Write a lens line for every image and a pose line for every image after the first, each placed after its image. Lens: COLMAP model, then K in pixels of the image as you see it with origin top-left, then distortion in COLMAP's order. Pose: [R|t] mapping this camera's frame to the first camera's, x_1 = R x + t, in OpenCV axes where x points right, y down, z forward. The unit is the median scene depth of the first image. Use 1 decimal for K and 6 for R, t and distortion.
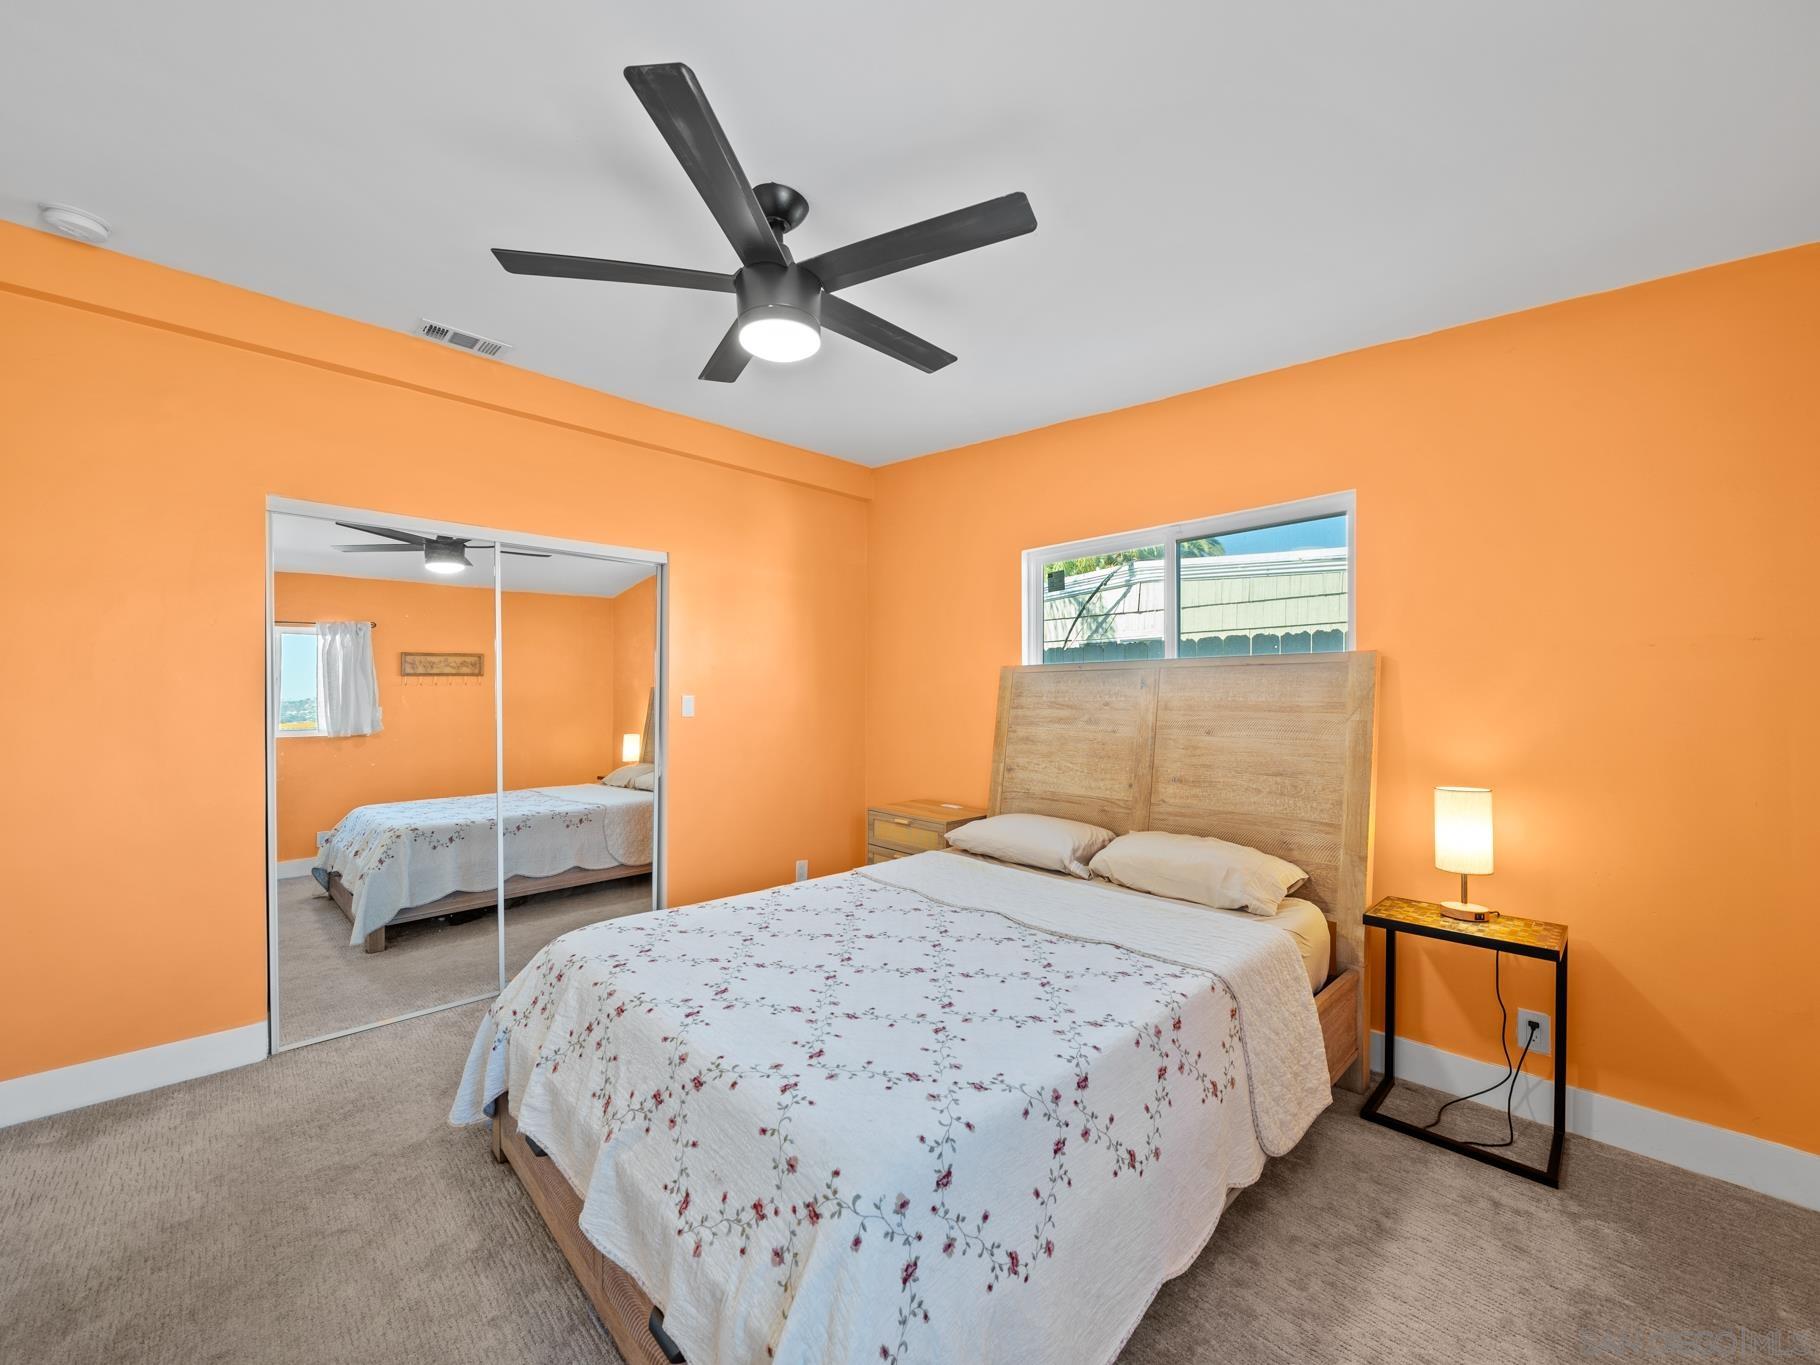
lens RADIAL K [[704.8, 0, 913.2], [0, 704.8, 692.8], [0, 0, 1]] dist [-0.005187, -0.000873]
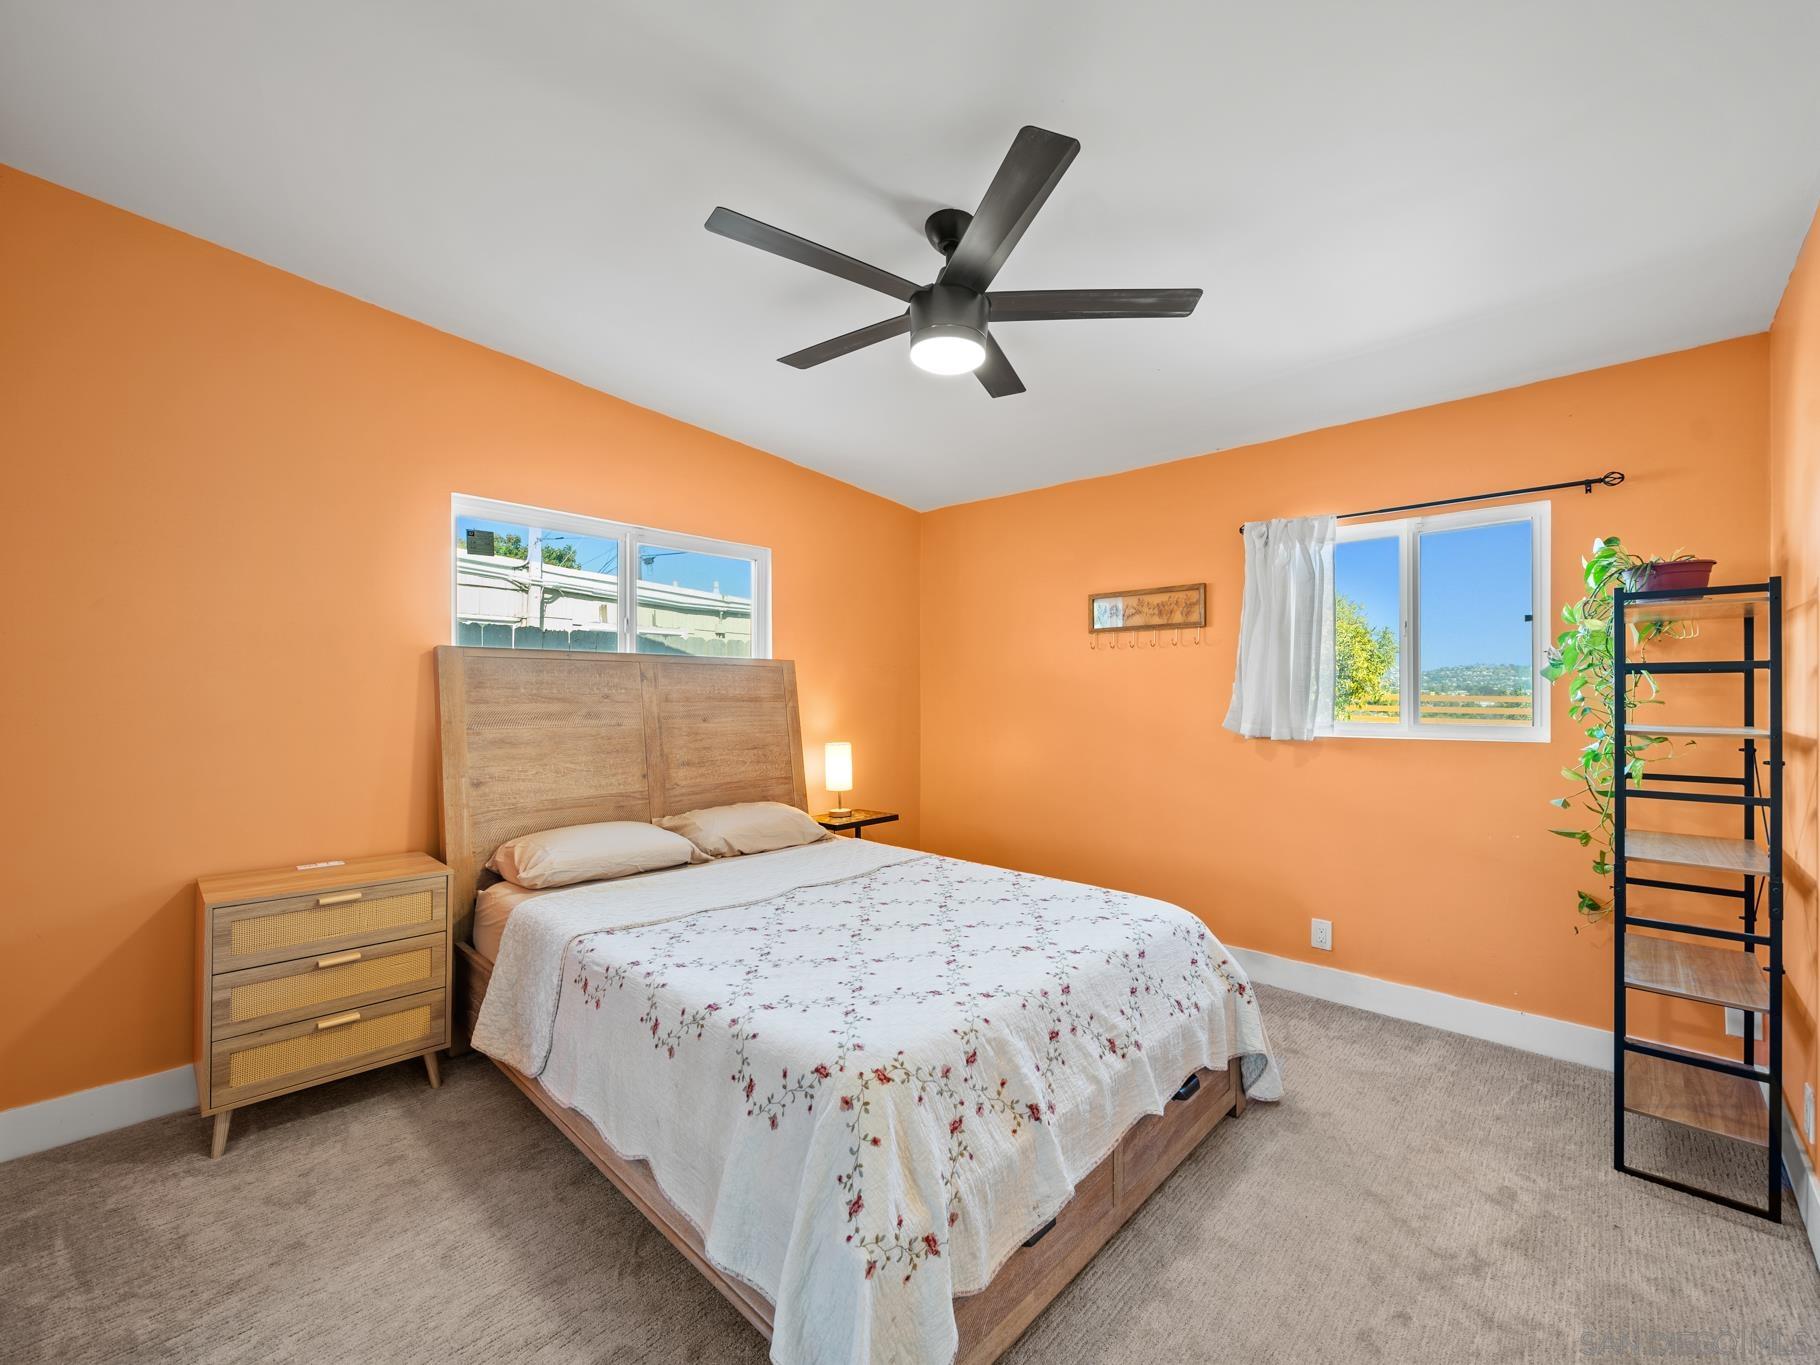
lens RADIAL K [[732.8, 0, 909.6], [0, 732.8, 689.9], [0, 0, 1]] dist [-0.001401, -0.001239]
pose [[-0.040876, 0.003677, 0.999157, -0.772319], [-0.012693, 0.999911, -0.004199, 0.006115], [-0.999084, -0.012854, -0.040826, 0.660526]]
